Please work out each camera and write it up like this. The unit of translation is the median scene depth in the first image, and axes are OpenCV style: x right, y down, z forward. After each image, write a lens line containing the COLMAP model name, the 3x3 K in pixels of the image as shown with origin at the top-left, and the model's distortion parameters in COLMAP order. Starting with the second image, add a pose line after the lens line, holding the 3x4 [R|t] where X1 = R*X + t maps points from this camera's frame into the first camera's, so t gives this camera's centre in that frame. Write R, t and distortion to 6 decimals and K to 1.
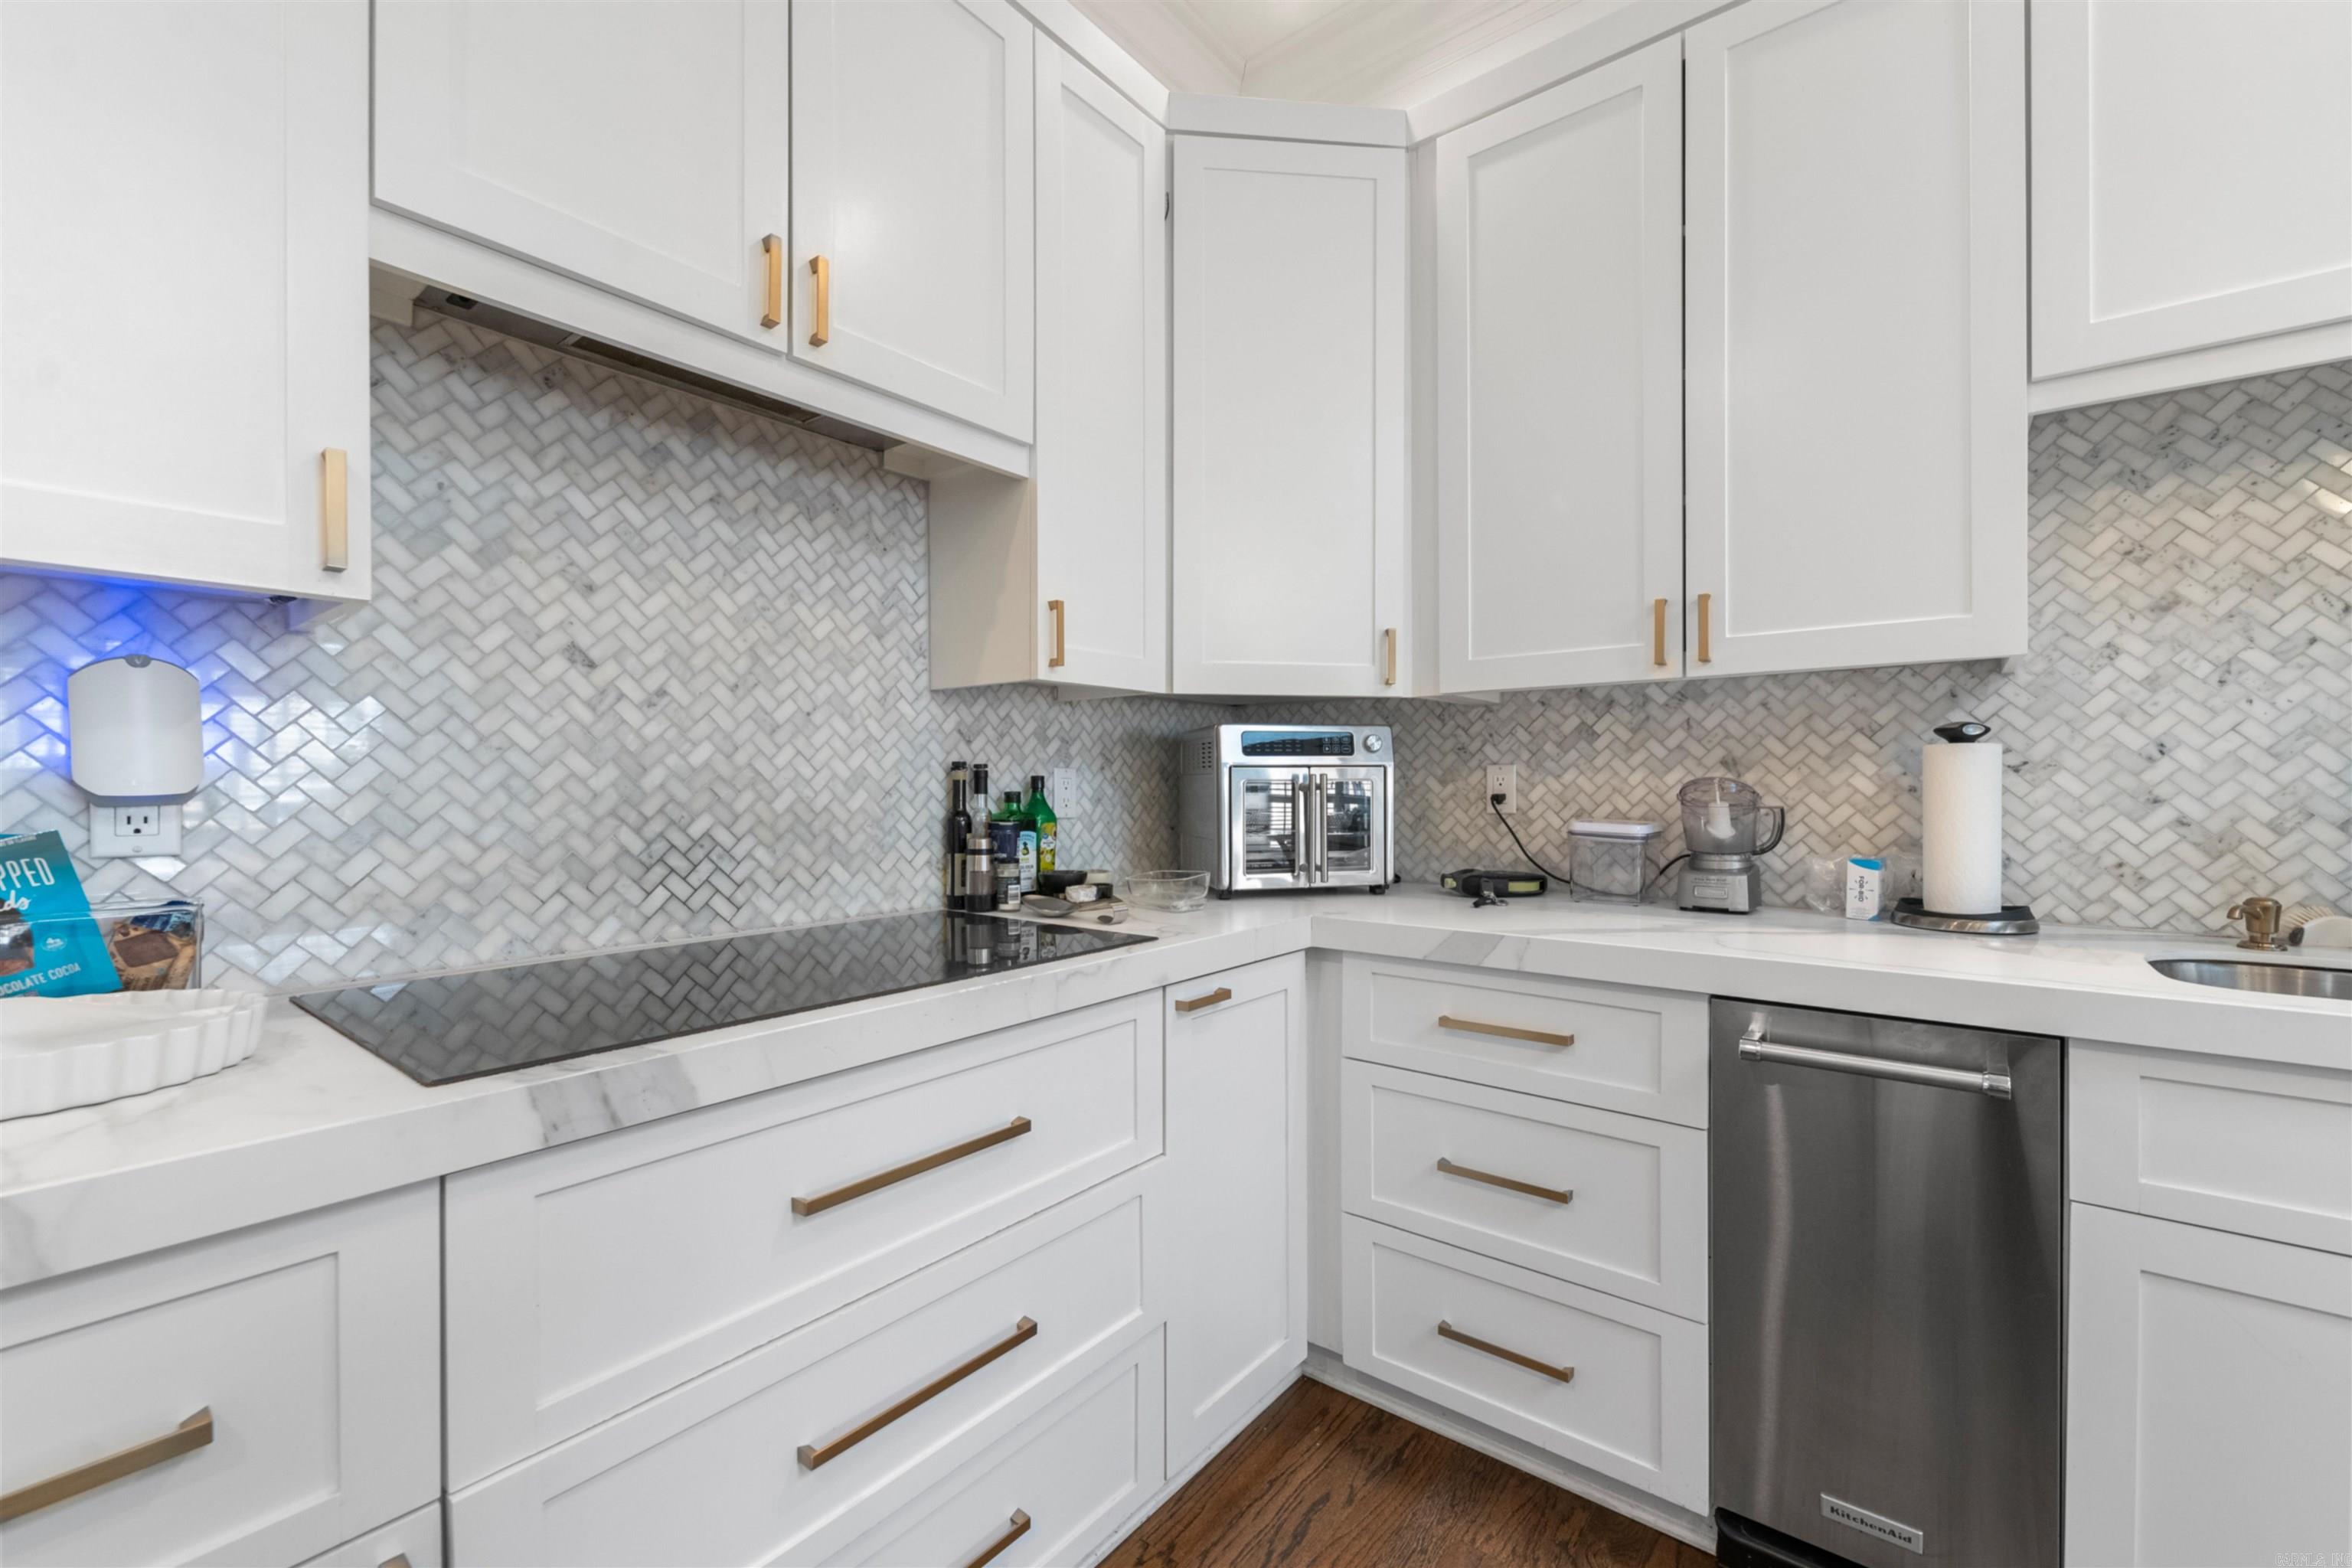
lens RADIAL K [[962.0, 0, 1195.6], [0, 962.0, 782.4], [0, 0, 1]] dist [0.010168, -0.002435]
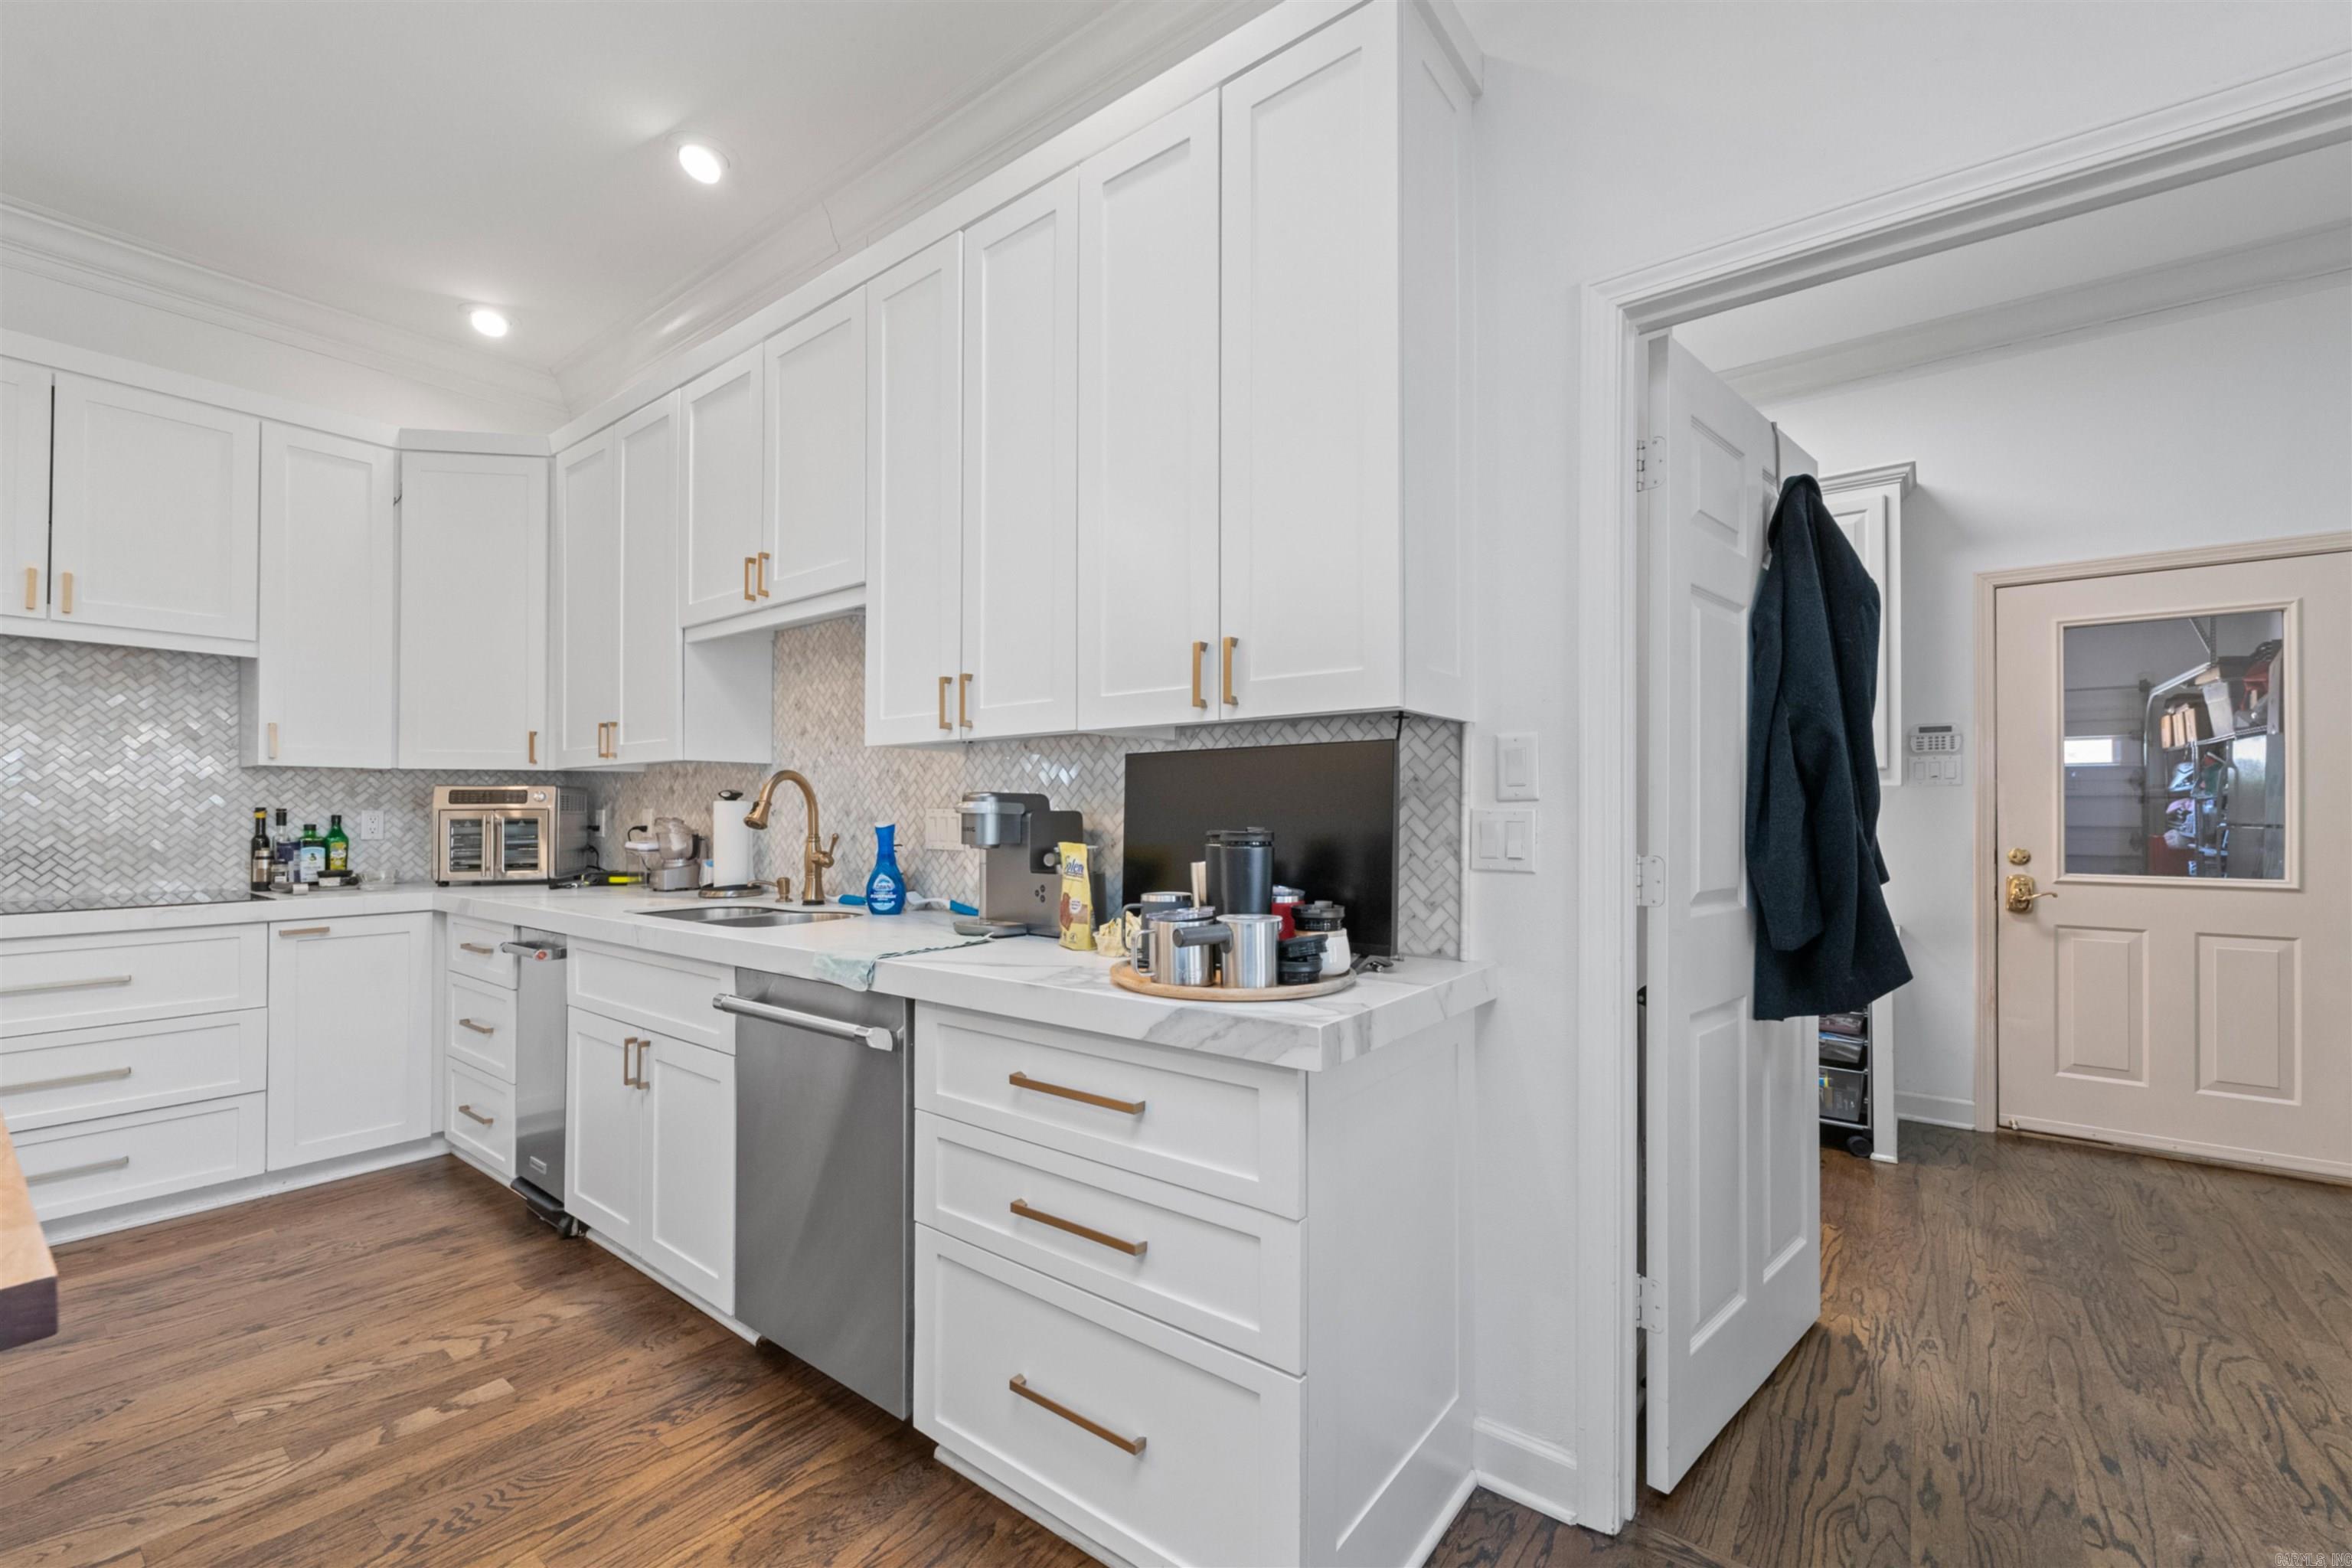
lens RADIAL K [[962.0, 0, 1155.6], [0, 962.0, 797.9], [0, 0, 1]] dist [0.010168, -0.002435]
pose [[0.999956, 0.002224, 0.009118, 1.433762], [-0.002117, 0.999930, -0.011672, -0.022413], [-0.009144, 0.011652, 0.999890, -0.826924]]
